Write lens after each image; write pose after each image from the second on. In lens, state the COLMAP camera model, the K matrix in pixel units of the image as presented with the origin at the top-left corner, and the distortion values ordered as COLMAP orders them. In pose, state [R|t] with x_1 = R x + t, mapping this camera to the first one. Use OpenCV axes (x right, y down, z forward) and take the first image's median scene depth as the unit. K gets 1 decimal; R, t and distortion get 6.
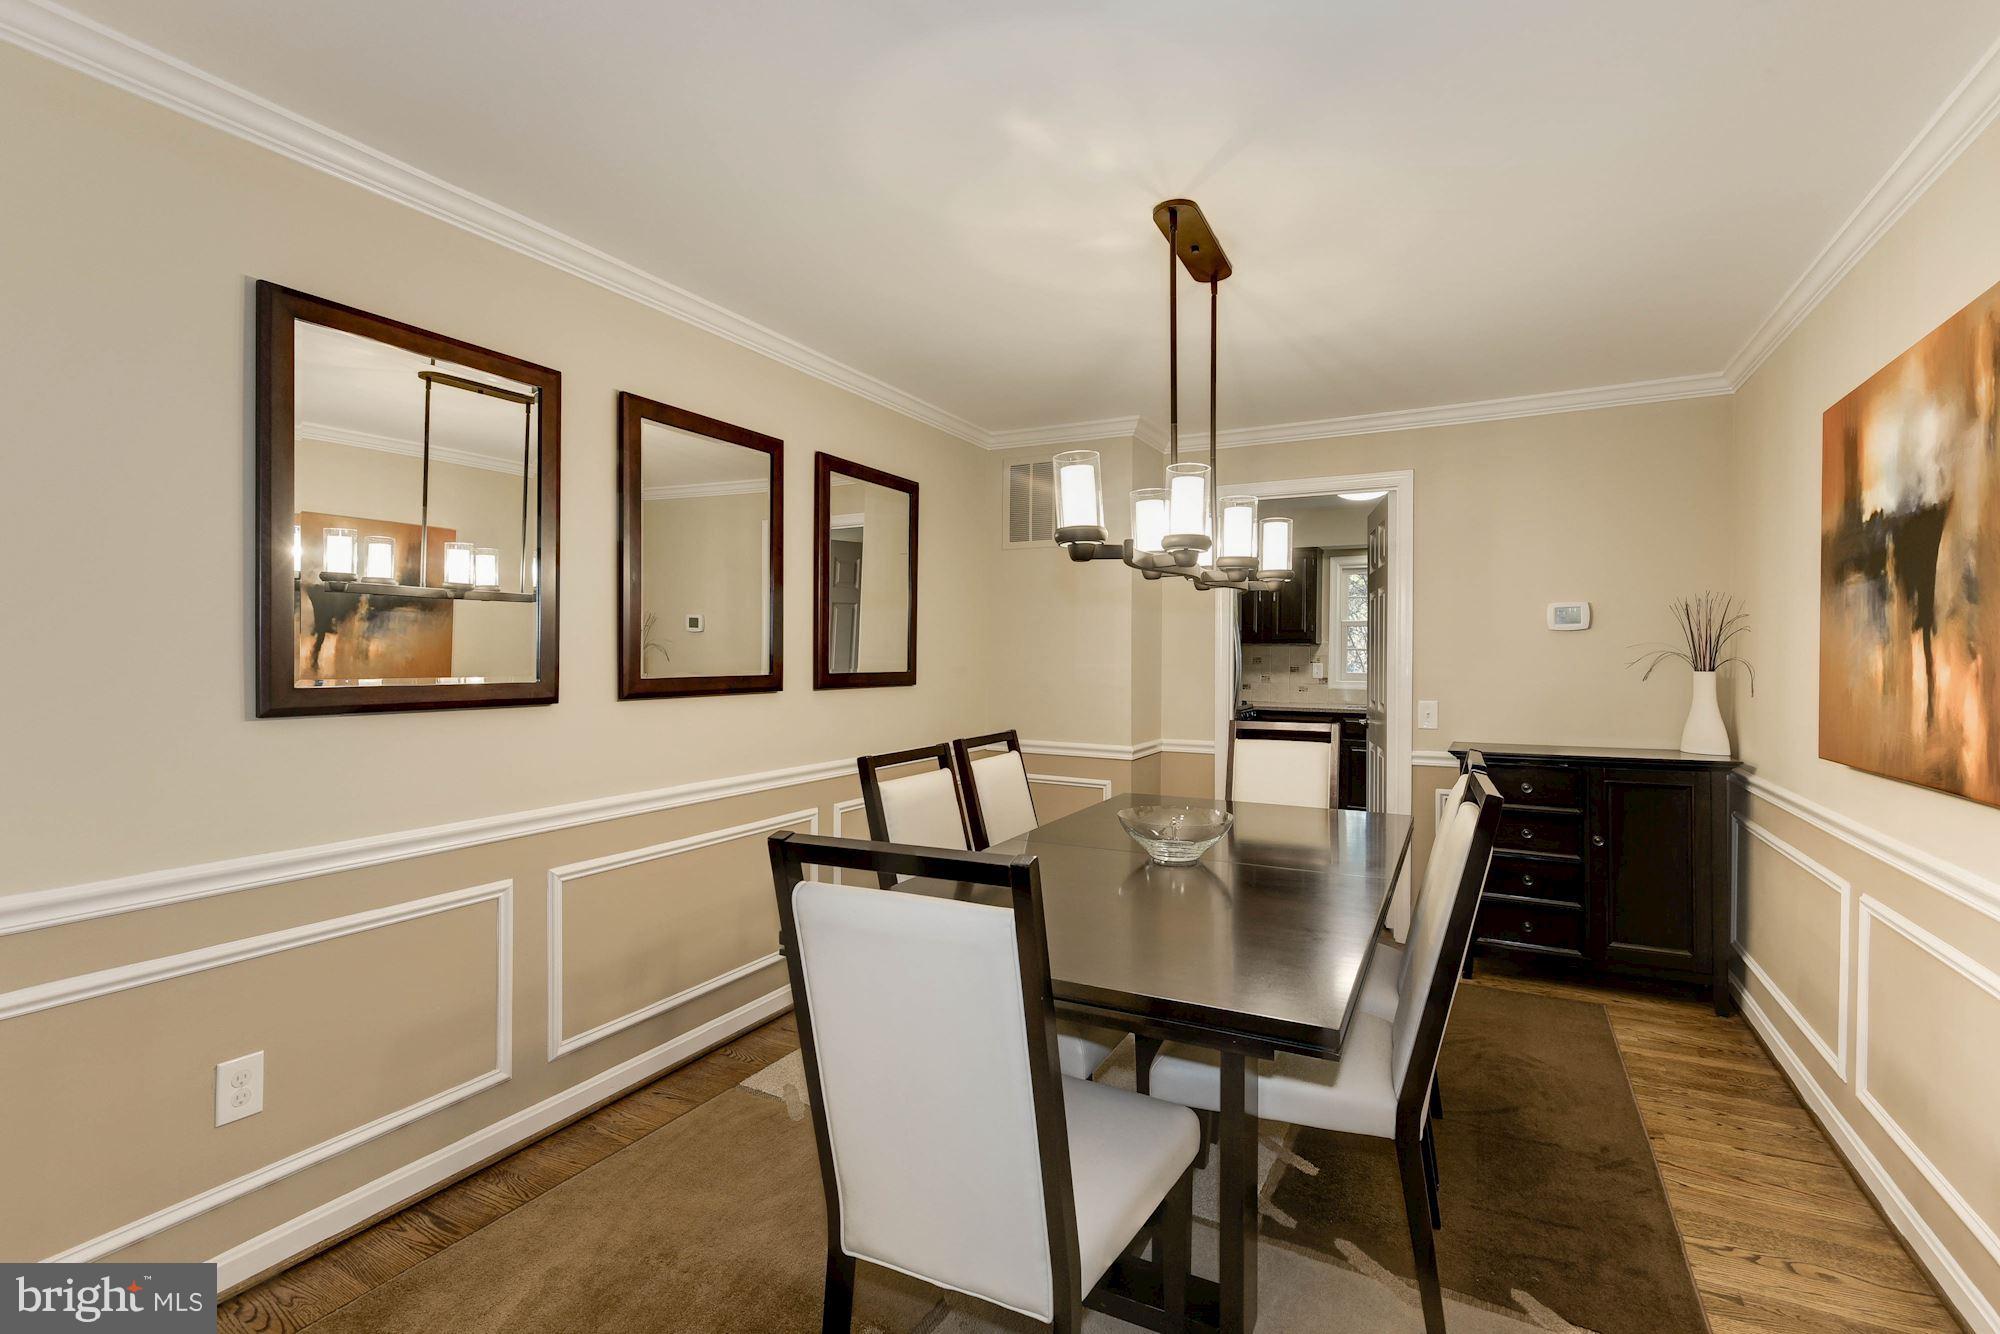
lens RADIAL K [[948.7, 0, 1004.5], [0, 948.7, 663.2], [0, 0, 1]] dist [0.001190, -0.000963]
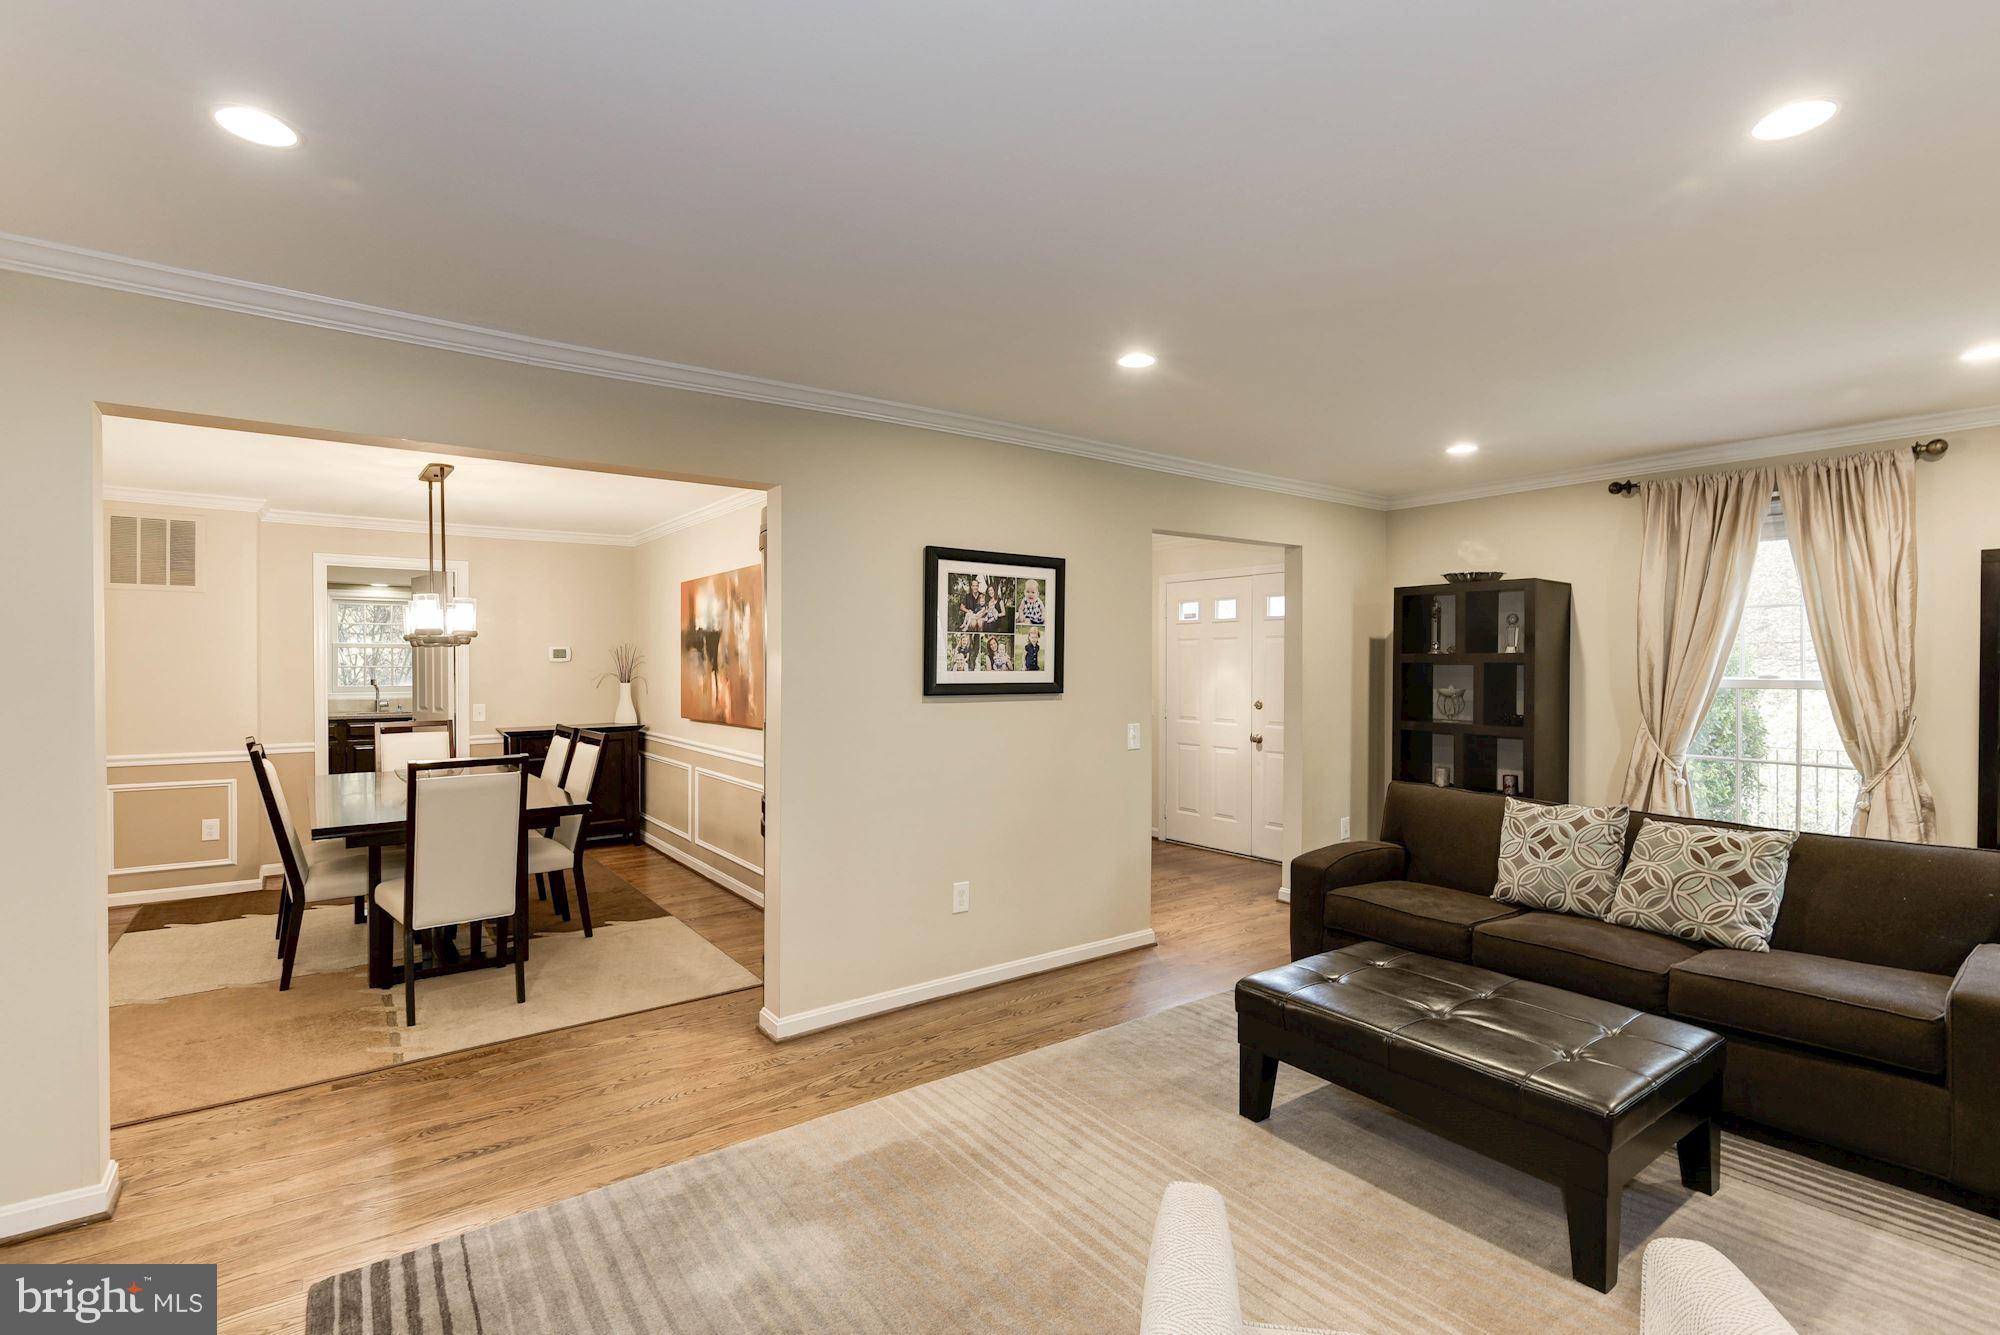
lens RADIAL K [[948.7, 0, 1003.6], [0, 948.7, 668.5], [0, 0, 1]] dist [0.001190, -0.000963]
pose [[0.450263, -0.013034, 0.892801, -0.682907], [0.008304, 0.999911, 0.010410, -0.034705], [-0.892857, 0.002726, 0.450332, -0.614771]]
